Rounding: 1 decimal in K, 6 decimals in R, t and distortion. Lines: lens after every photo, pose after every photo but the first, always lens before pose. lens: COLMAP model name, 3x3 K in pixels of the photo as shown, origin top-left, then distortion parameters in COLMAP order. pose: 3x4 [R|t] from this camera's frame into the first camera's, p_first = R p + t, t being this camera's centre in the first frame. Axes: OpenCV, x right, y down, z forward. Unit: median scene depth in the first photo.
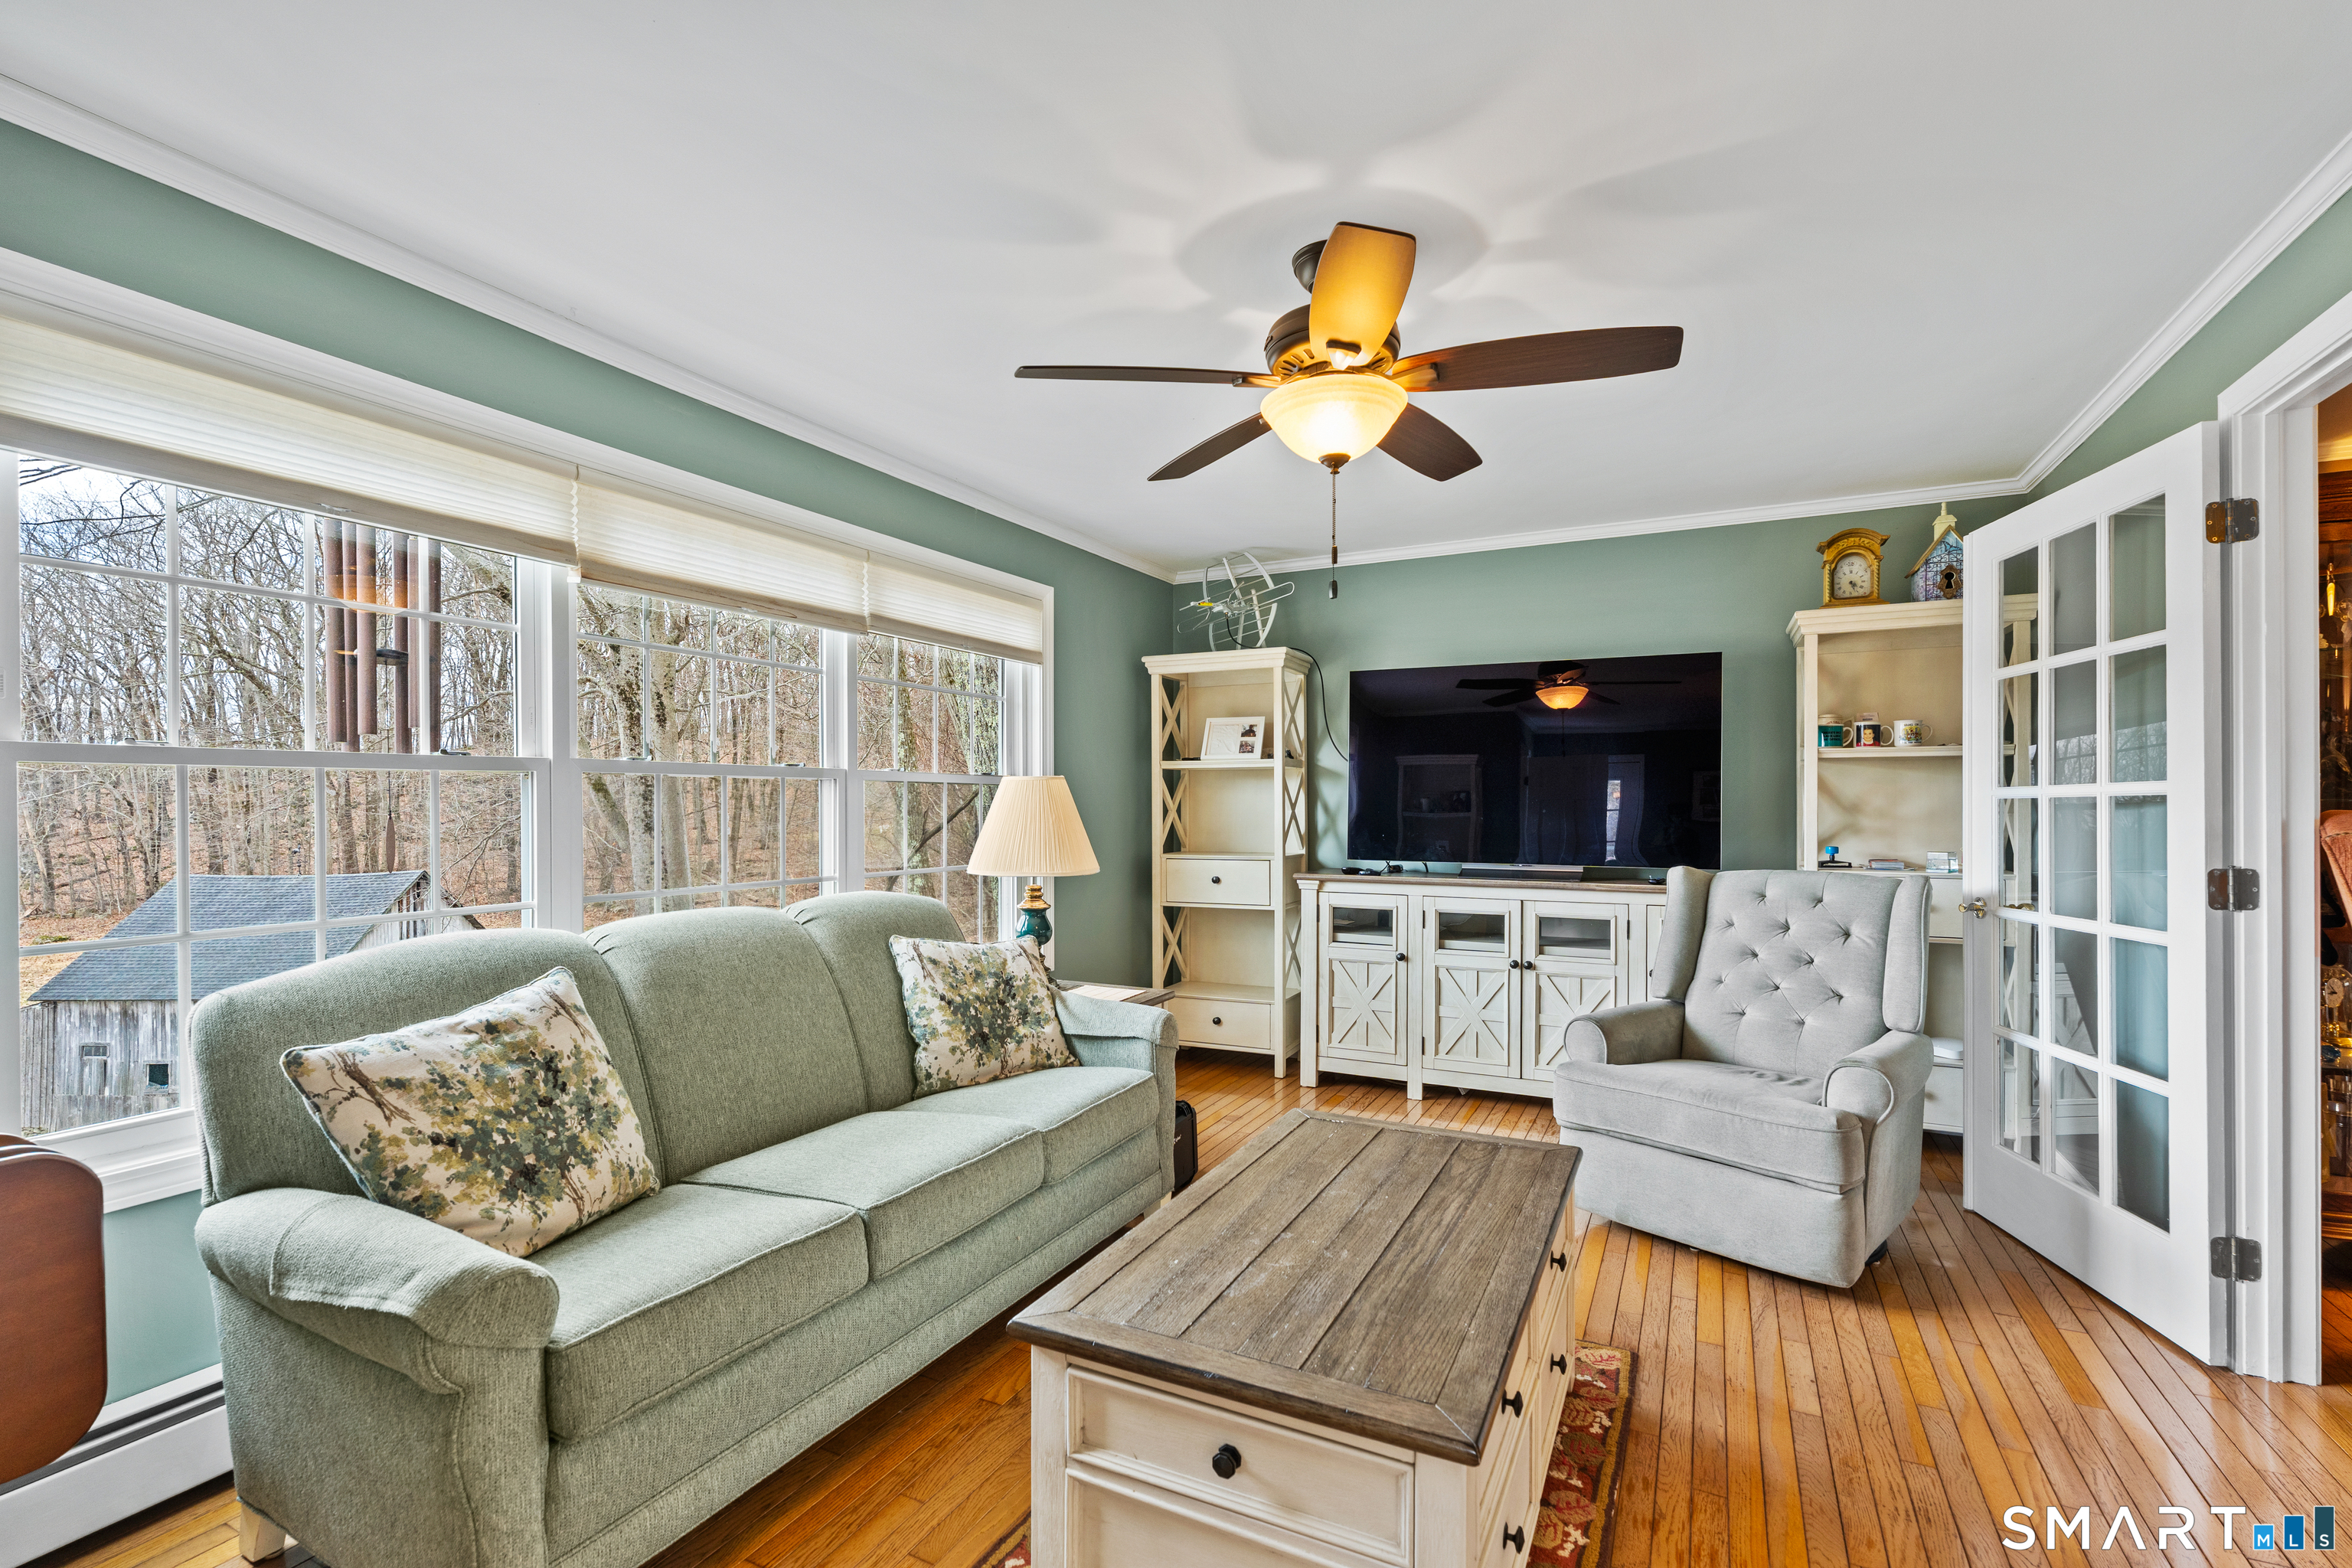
lens RADIAL K [[1045.1, 0, 1184.6], [0, 1045.1, 795.7], [0, 0, 1]] dist [0.003377, 0.000390]
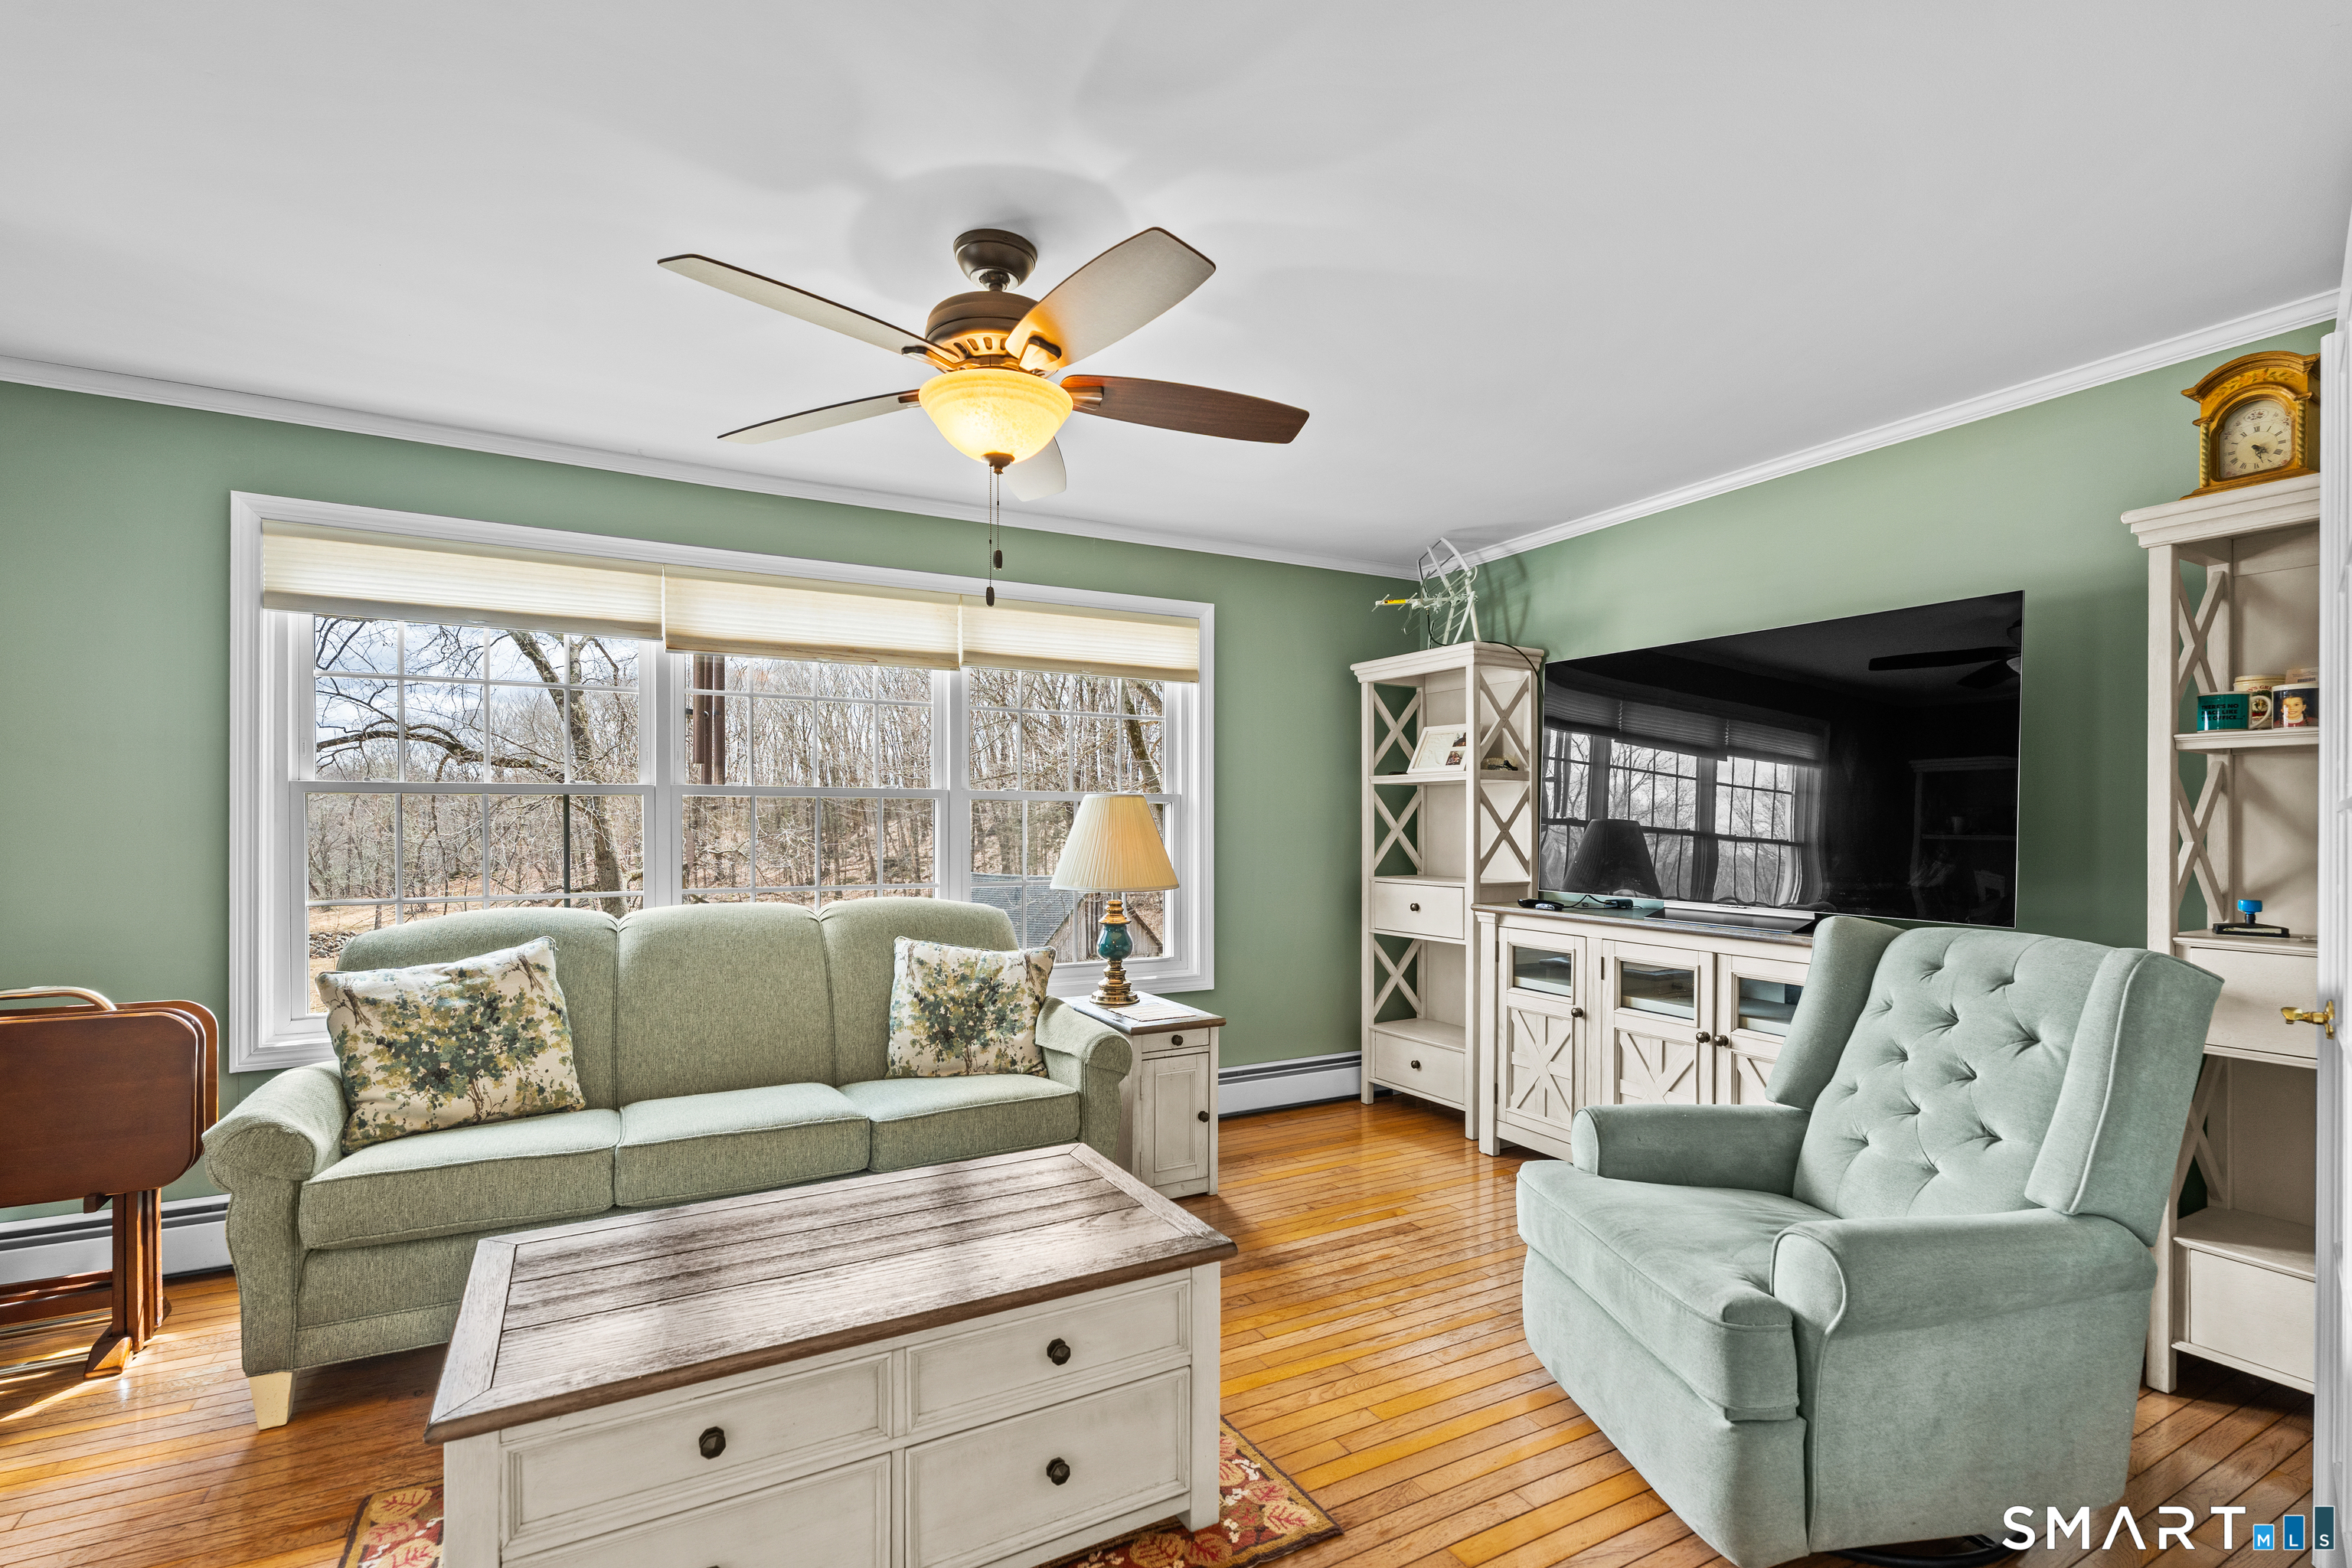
lens RADIAL K [[1055.9, 0, 1176.3], [0, 1055.9, 815.5], [0, 0, 1]] dist [-0.002748, 0.000294]
pose [[0.823696, 0.000804, -0.567031, 0.595463], [0.000098, 0.999999, 0.001561, 0.000825], [0.567032, -0.001341, 0.823695, 0.219566]]
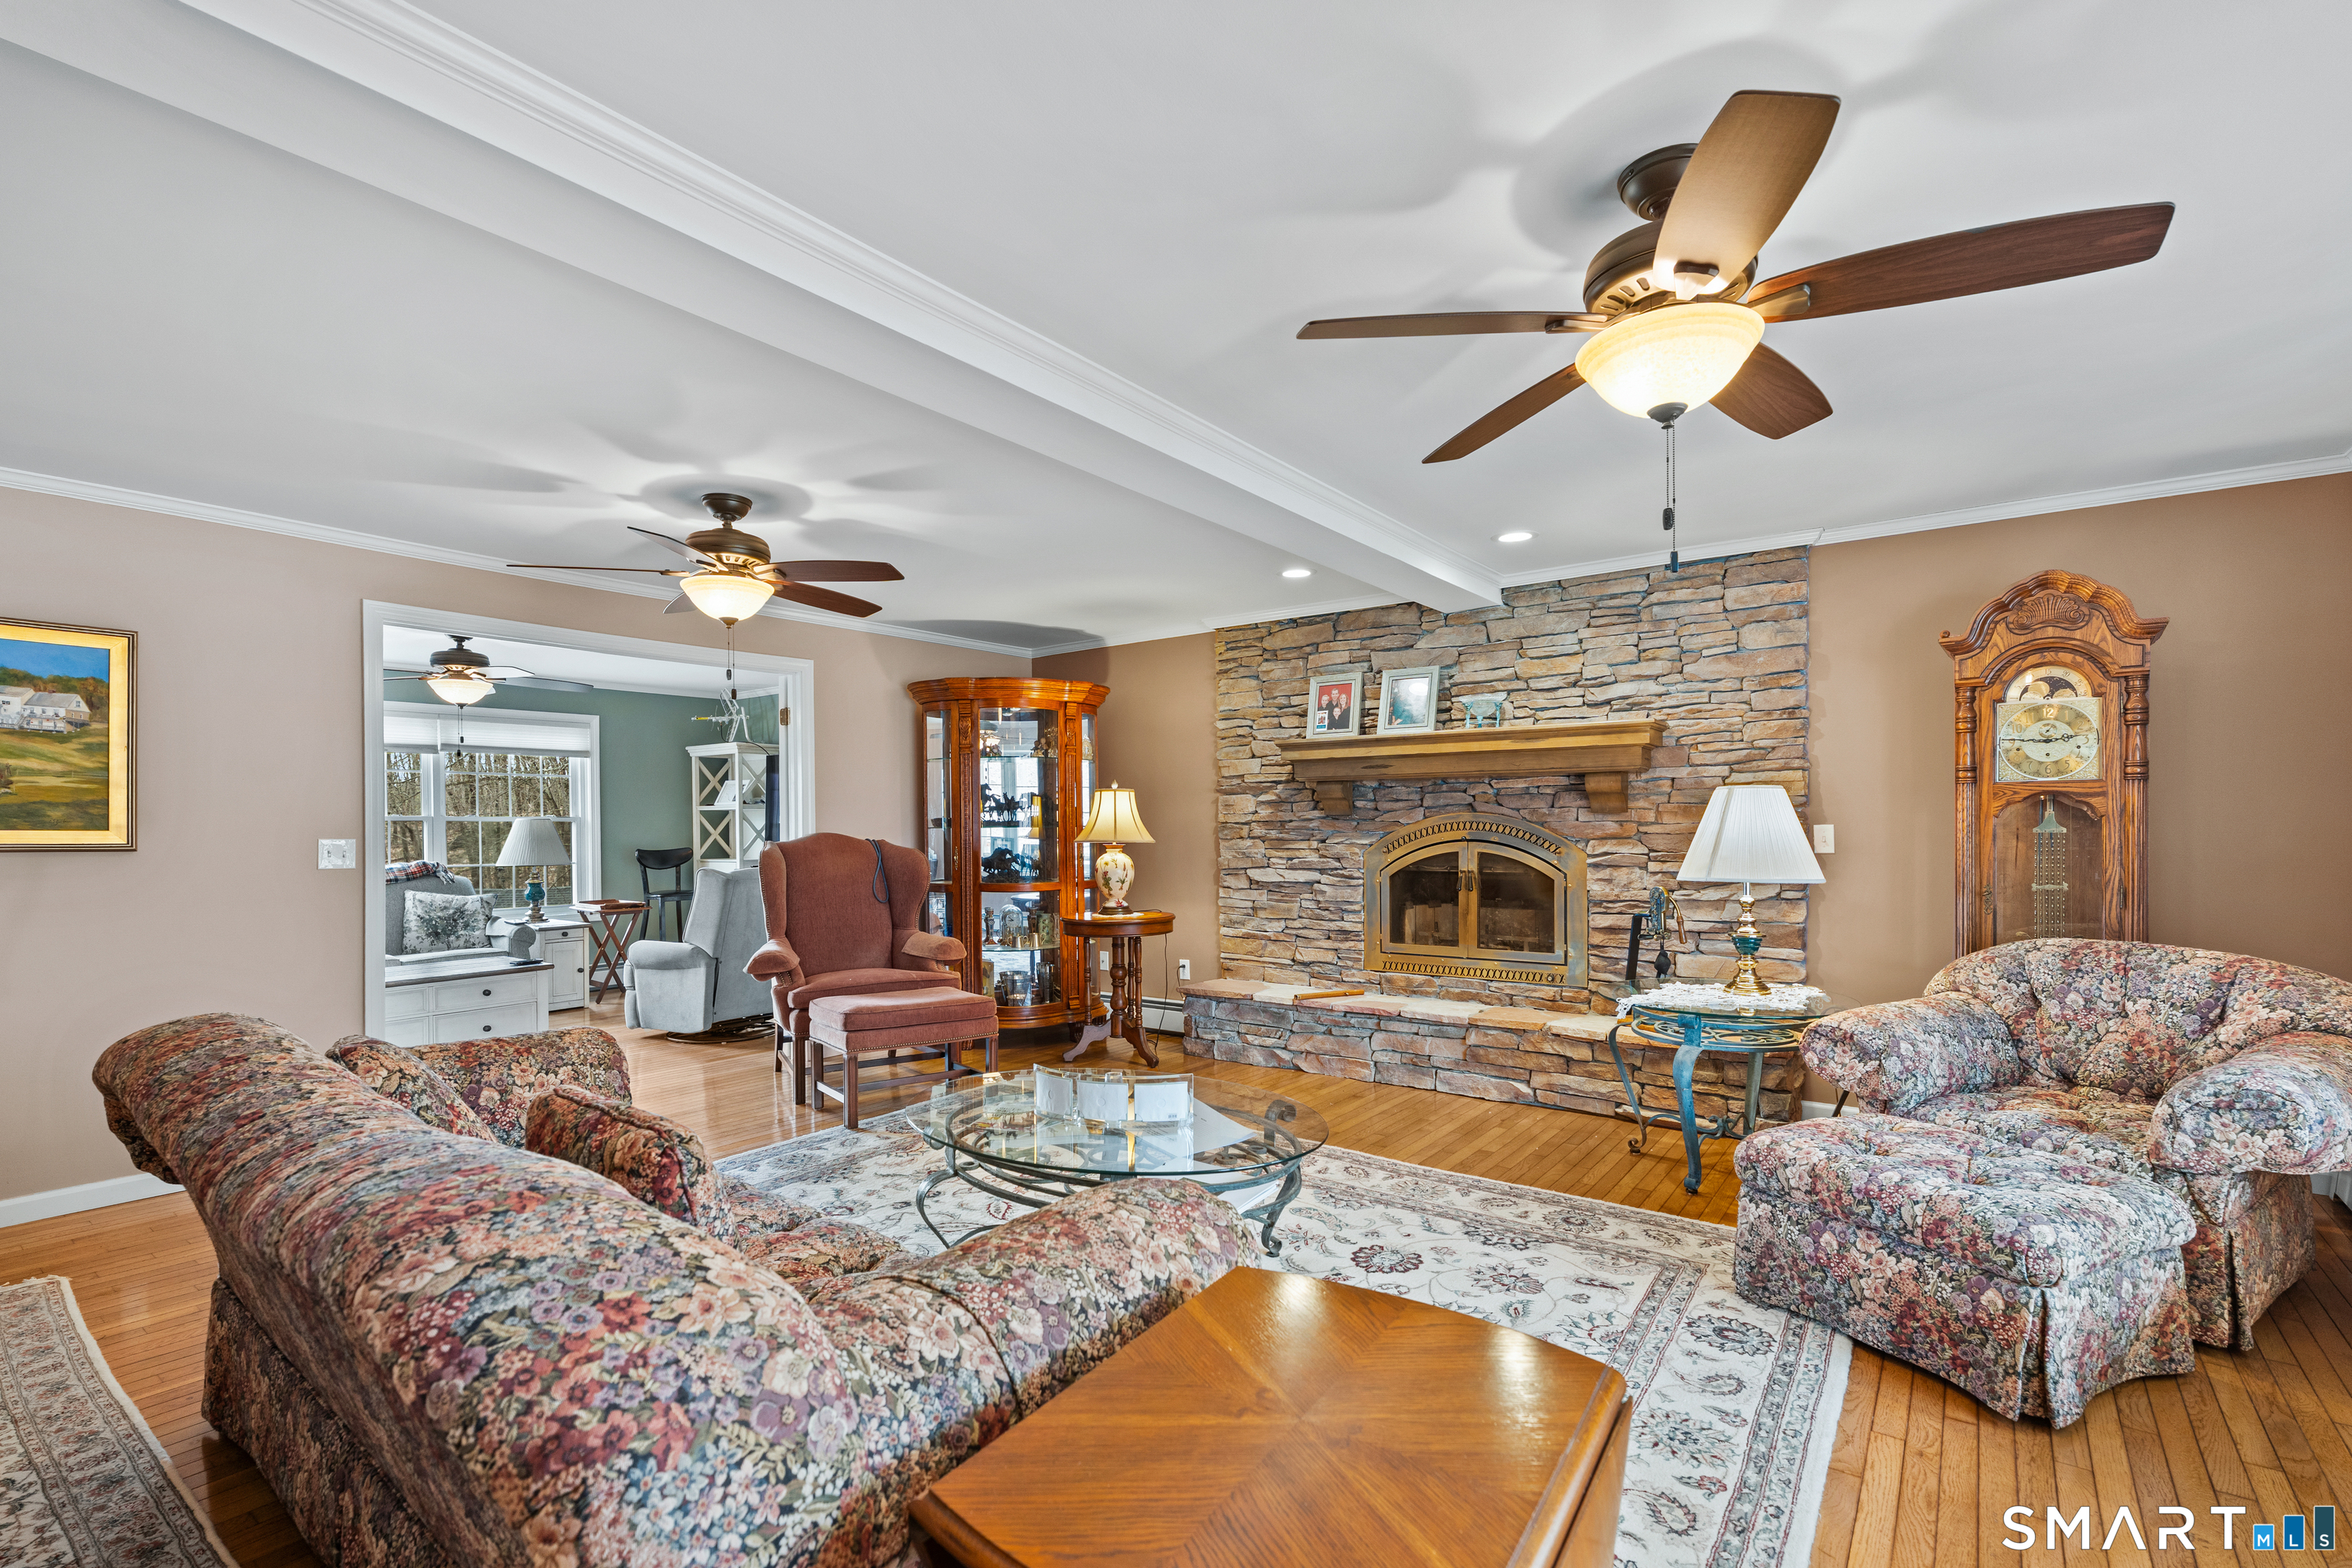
lens RADIAL K [[1055.9, 0, 1176.3], [0, 1055.9, 815.5], [0, 0, 1]] dist [-0.002748, 0.000294]
pose [[0.983870, -0.014241, -0.178319, 1.759999], [0.013952, 0.999899, -0.002873, -0.001829], [0.178341, 0.000338, 0.983969, -0.967947]]
